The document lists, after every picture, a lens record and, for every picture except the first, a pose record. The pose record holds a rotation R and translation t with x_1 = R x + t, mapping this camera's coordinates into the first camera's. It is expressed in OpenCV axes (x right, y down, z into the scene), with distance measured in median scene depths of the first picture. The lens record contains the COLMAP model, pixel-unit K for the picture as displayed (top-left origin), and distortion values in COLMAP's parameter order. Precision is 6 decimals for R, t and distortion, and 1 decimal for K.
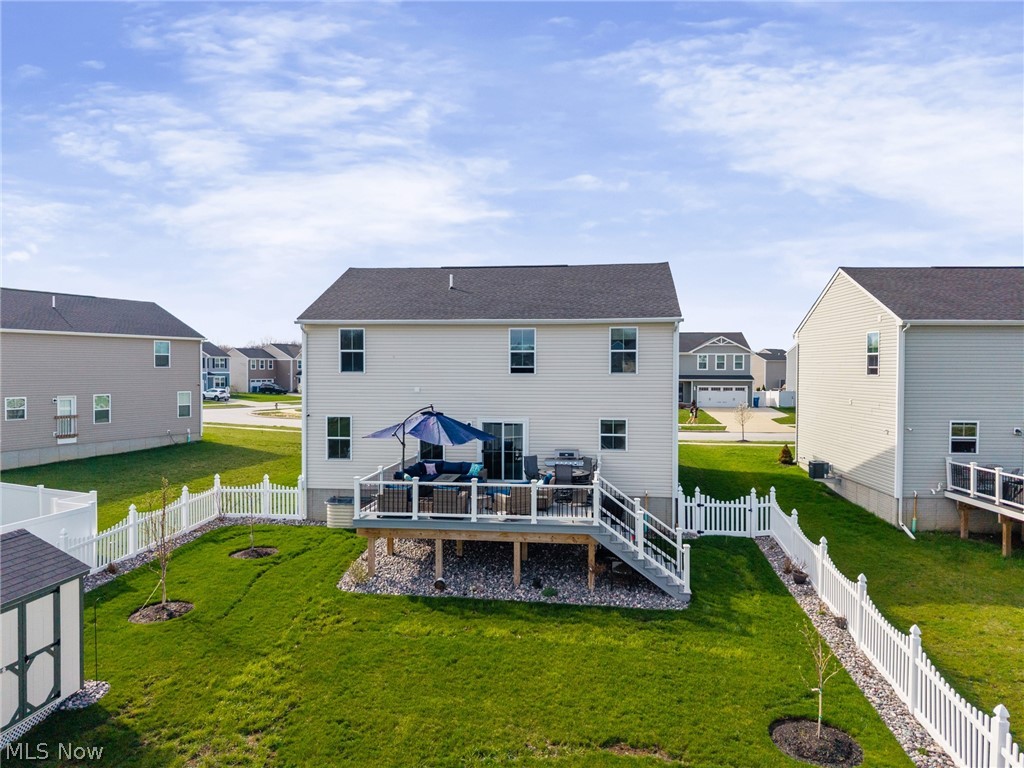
lens RADIAL K [[702.5, 0, 511.9], [0, 702.5, 368.0], [0, 0, 1]] dist [0.068657, -0.071674]
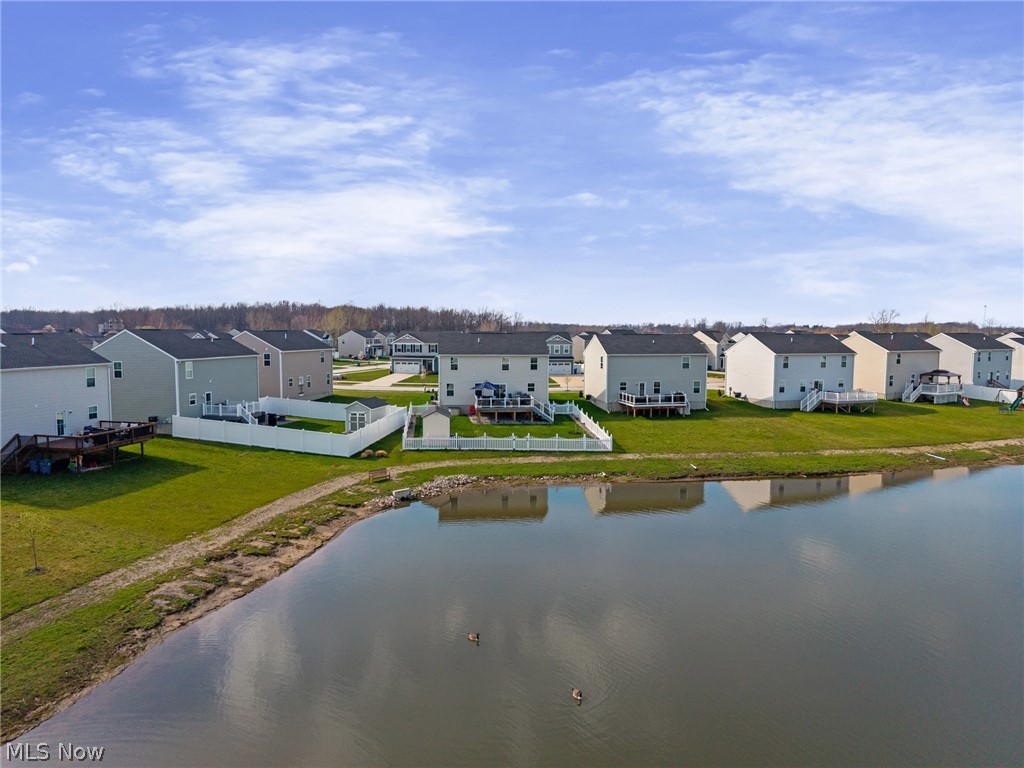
lens RADIAL K [[707.6, 0, 512.0], [0, 707.6, 384.0], [0, 0, 1]] dist [0.050693, -0.073499]
pose [[0.973544, -0.016739, 0.227887, -0.782296], [-0.001078, 0.996966, 0.077834, -0.205007], [-0.228498, -0.076020, 0.970572, -2.501763]]
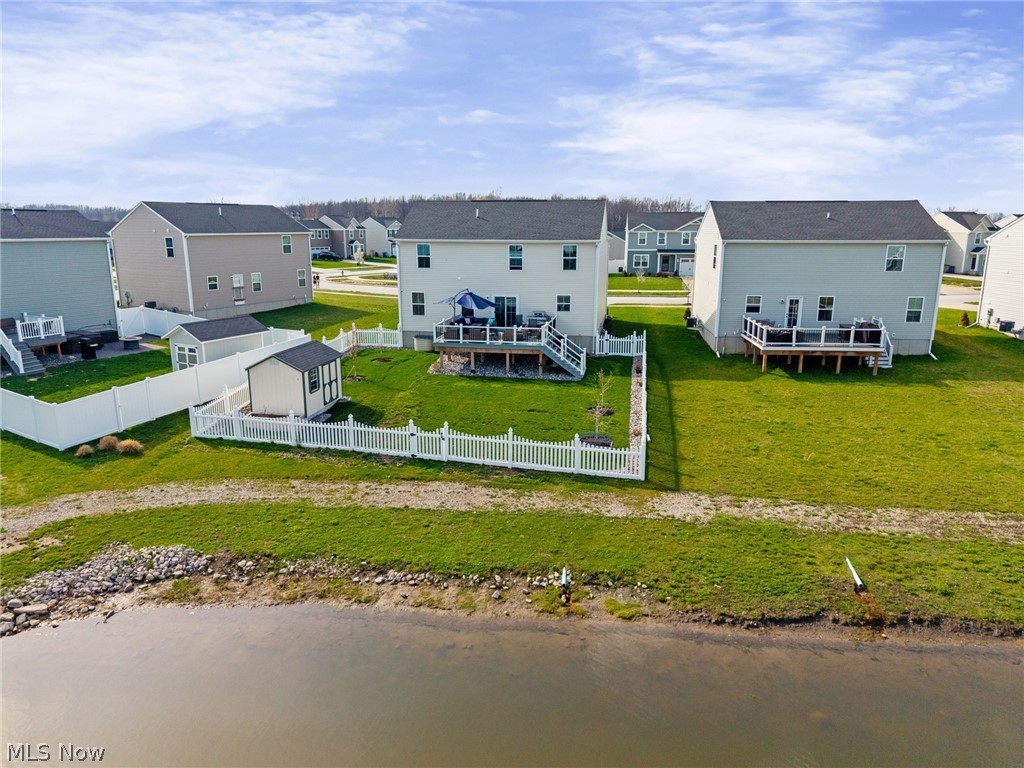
lens RADIAL K [[707.6, 0, 512.0], [0, 707.6, 384.0], [0, 0, 1]] dist [0.050693, -0.073499]
pose [[0.998856, 0.008725, -0.047009, 0.099062], [0.001848, 0.975428, 0.220311, -0.115543], [0.047776, -0.220146, 0.974296, -0.924872]]
